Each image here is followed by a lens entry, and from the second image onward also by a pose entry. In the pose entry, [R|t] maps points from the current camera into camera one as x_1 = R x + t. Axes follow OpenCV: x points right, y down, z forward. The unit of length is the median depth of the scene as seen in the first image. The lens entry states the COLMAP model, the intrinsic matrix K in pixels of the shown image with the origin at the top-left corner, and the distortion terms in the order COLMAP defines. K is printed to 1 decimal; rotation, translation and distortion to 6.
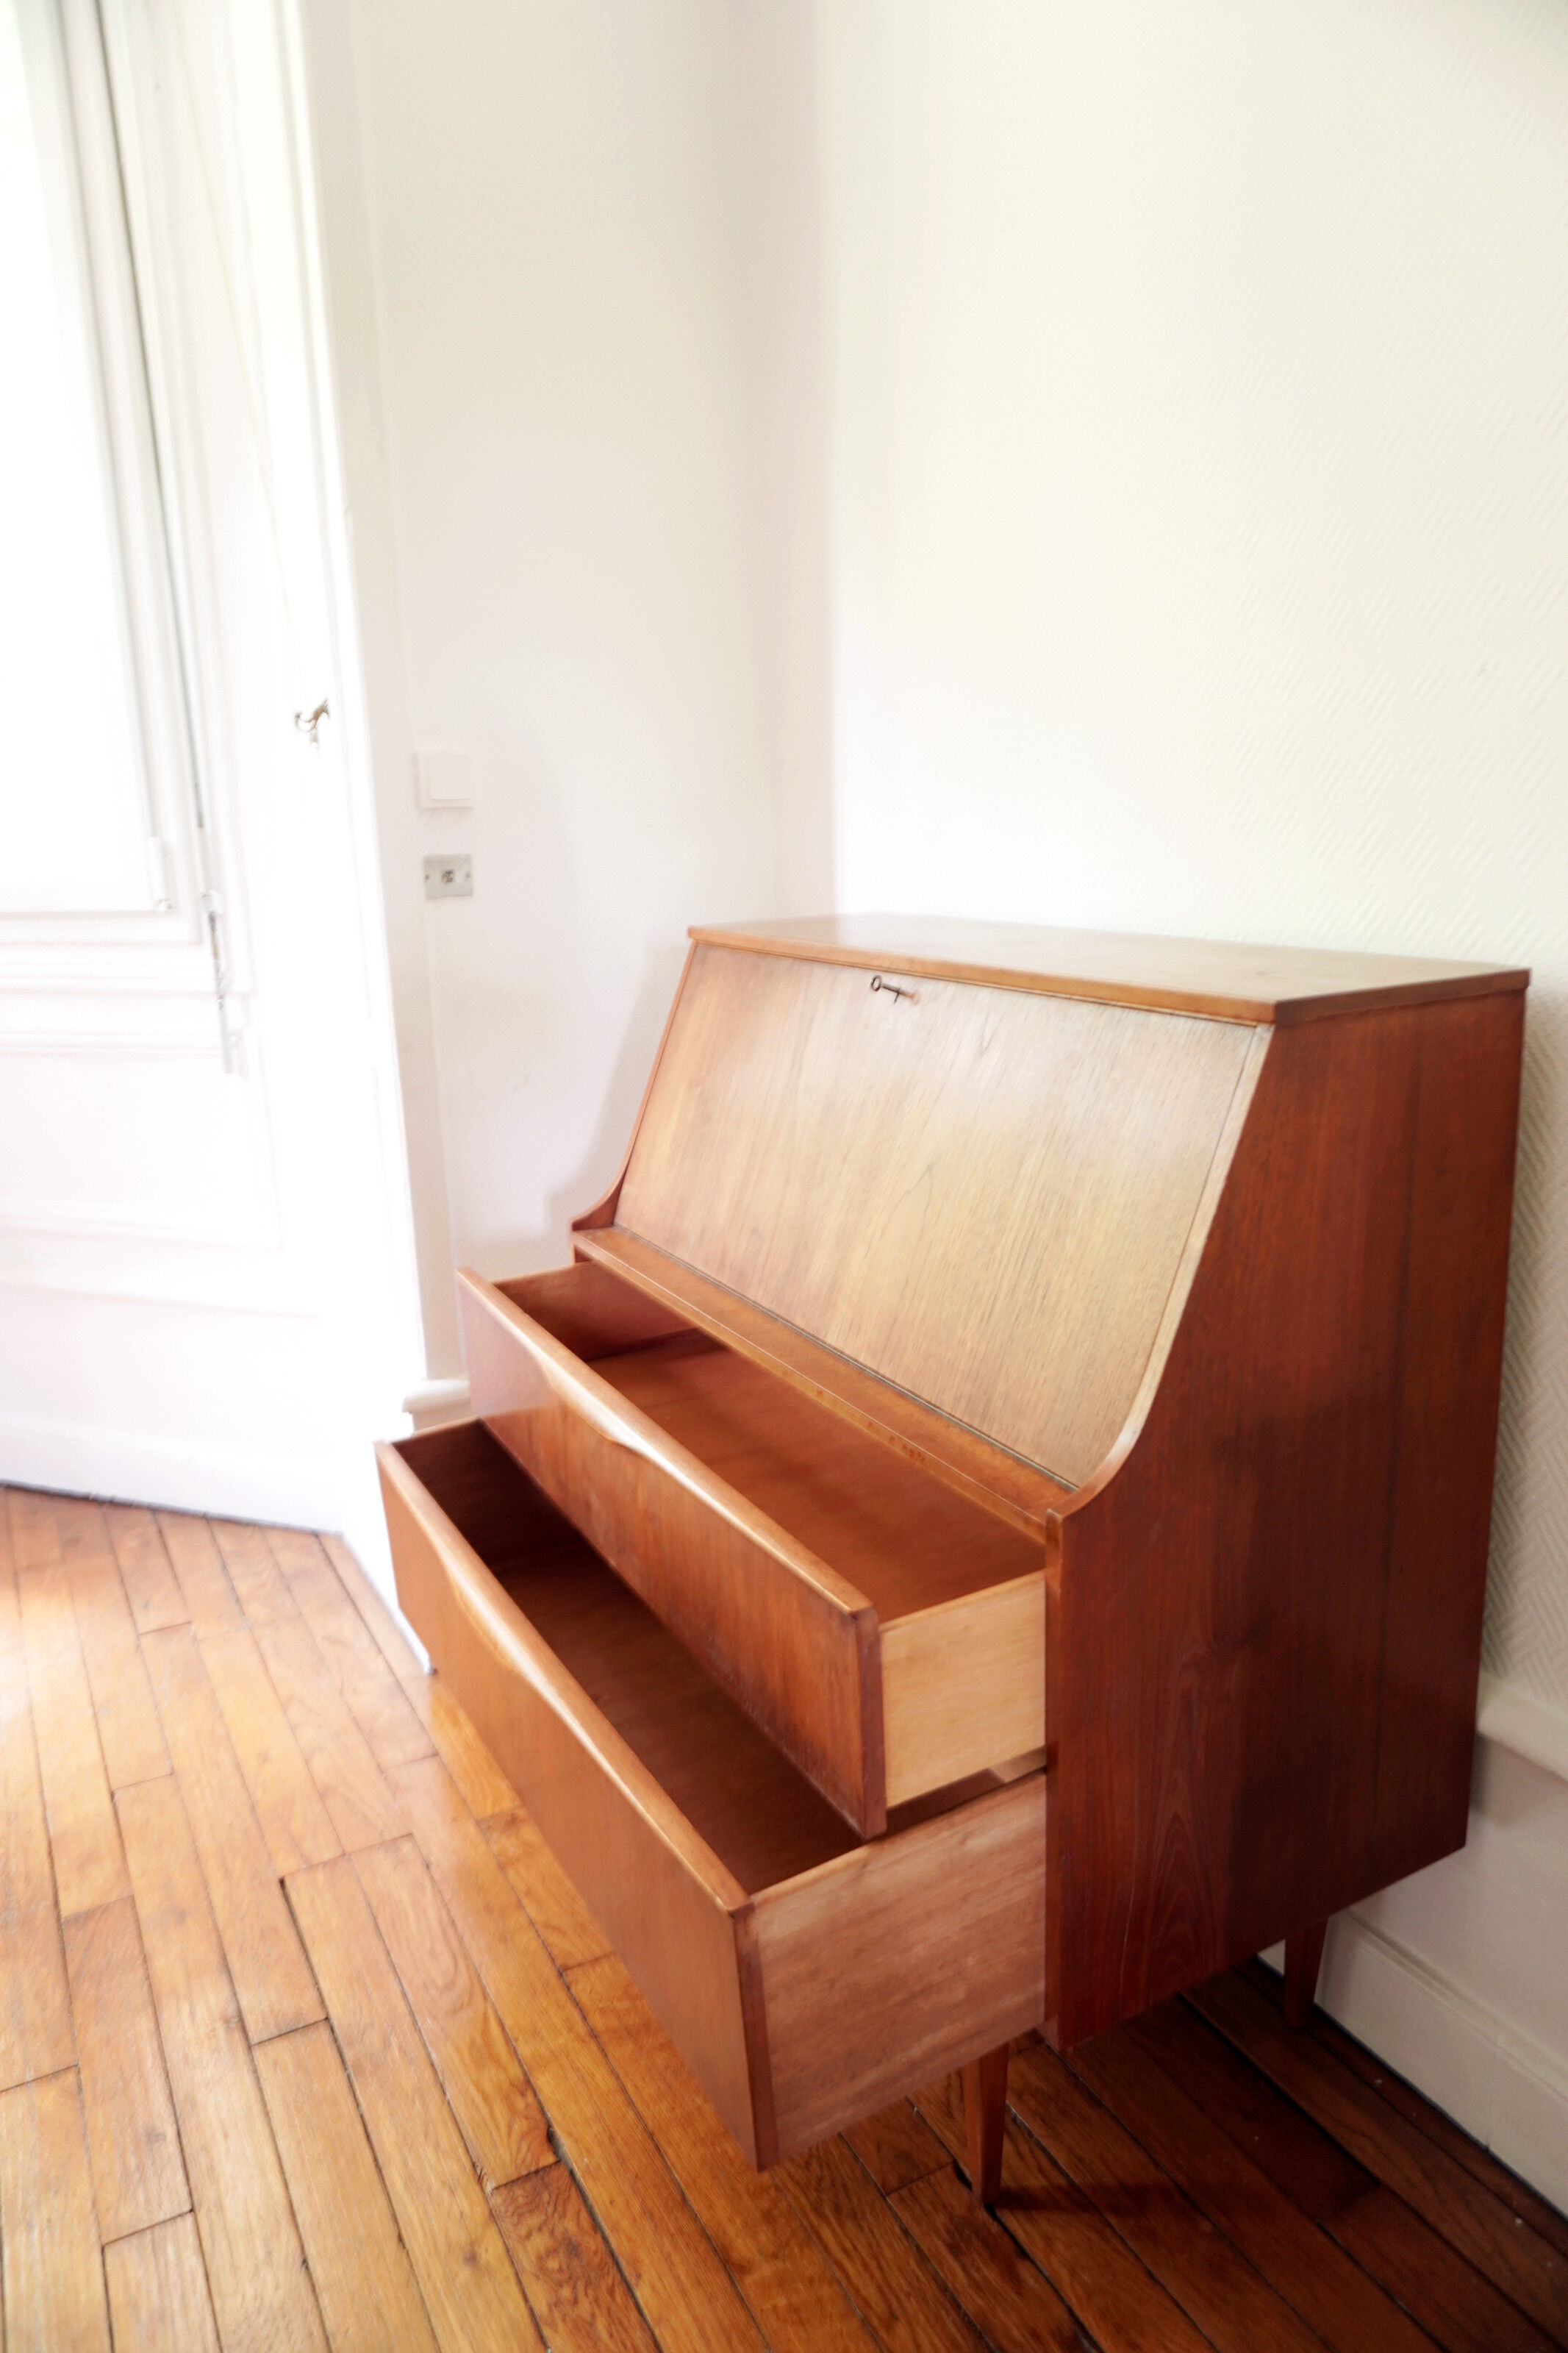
lens RADIAL K [[1564.3, 0, 784.7], [0, 1564.3, 1159.0], [0, 0, 1]] dist [-0.041174, 0.024793]
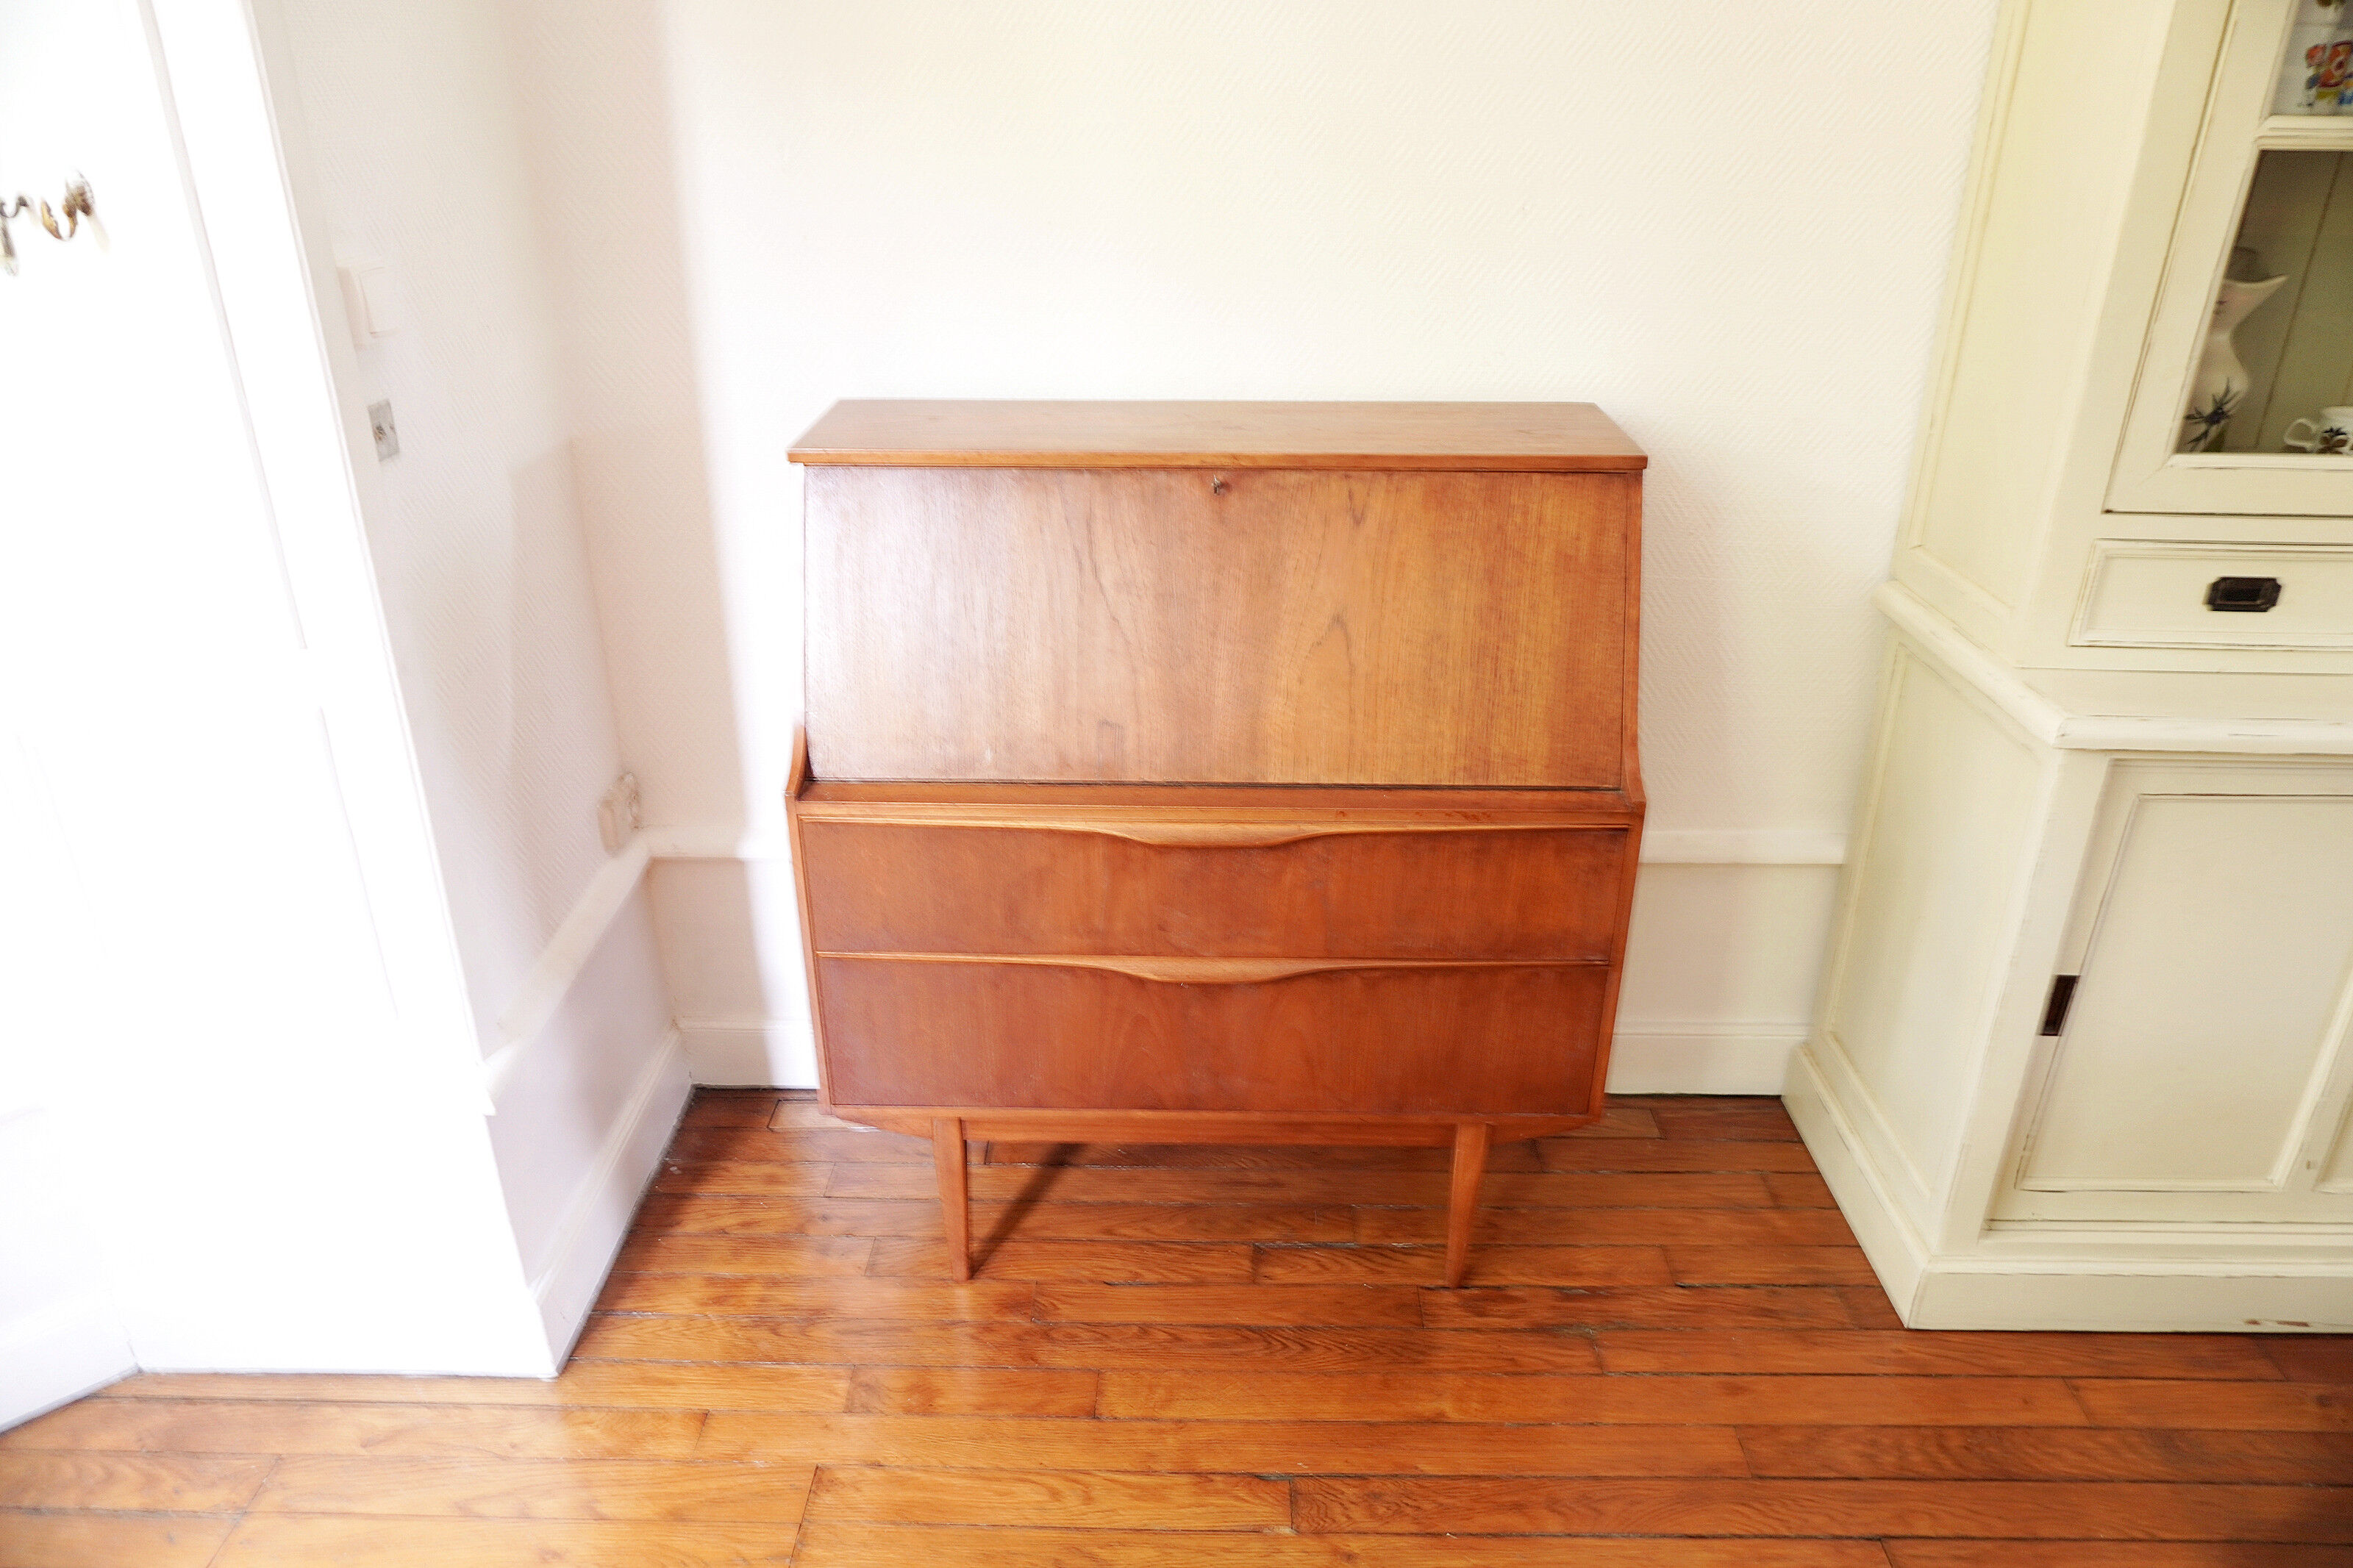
lens RADIAL K [[1564.3, 0, 1177.0], [0, 1564.3, 791.0], [0, 0, 1]] dist [-0.041174, 0.024793]
pose [[0.490097, -0.343257, 0.801236, -0.881430], [0.176055, 0.939235, 0.294689, -0.221894], [-0.853704, -0.003365, 0.520748, 0.381686]]
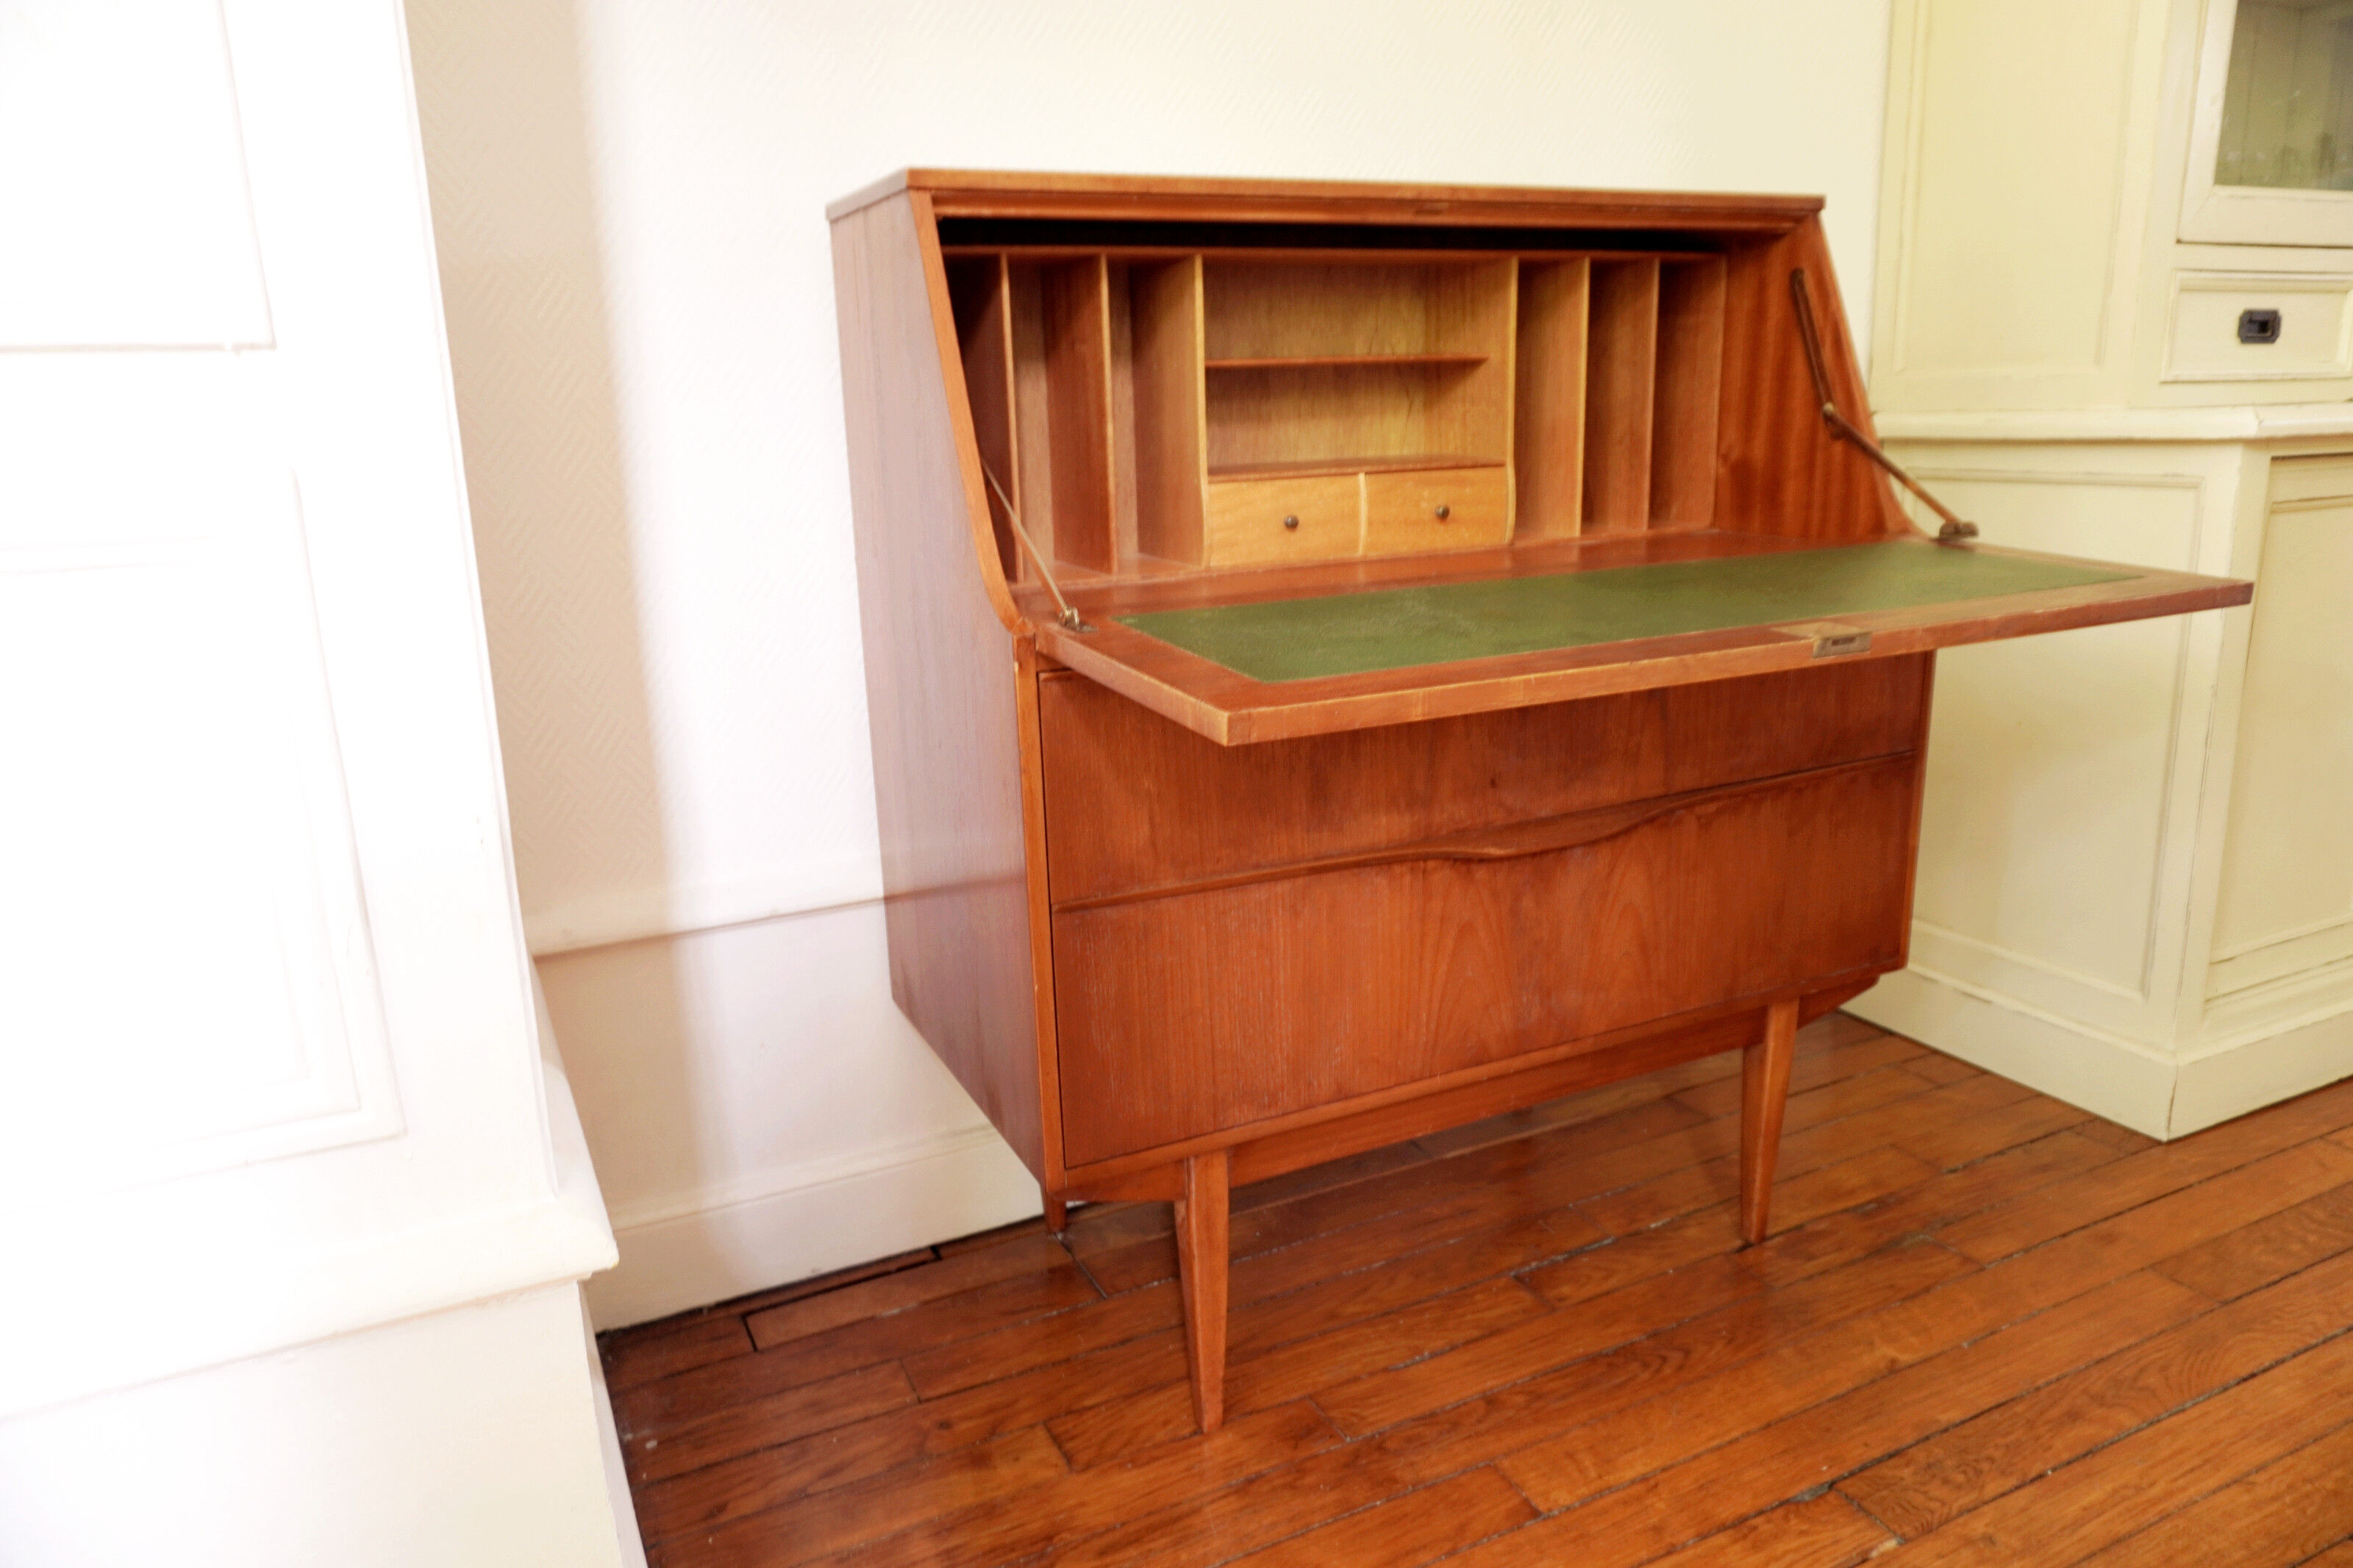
lens RADIAL K [[1564.3, 0, 1168.6], [0, 1564.3, 787.1], [0, 0, 1]] dist [-0.041174, 0.024793]
pose [[0.055405, -0.218989, 0.974153, -0.842941], [0.252811, 0.946936, 0.198492, -0.011653], [-0.965928, 0.235279, 0.107828, 1.042229]]
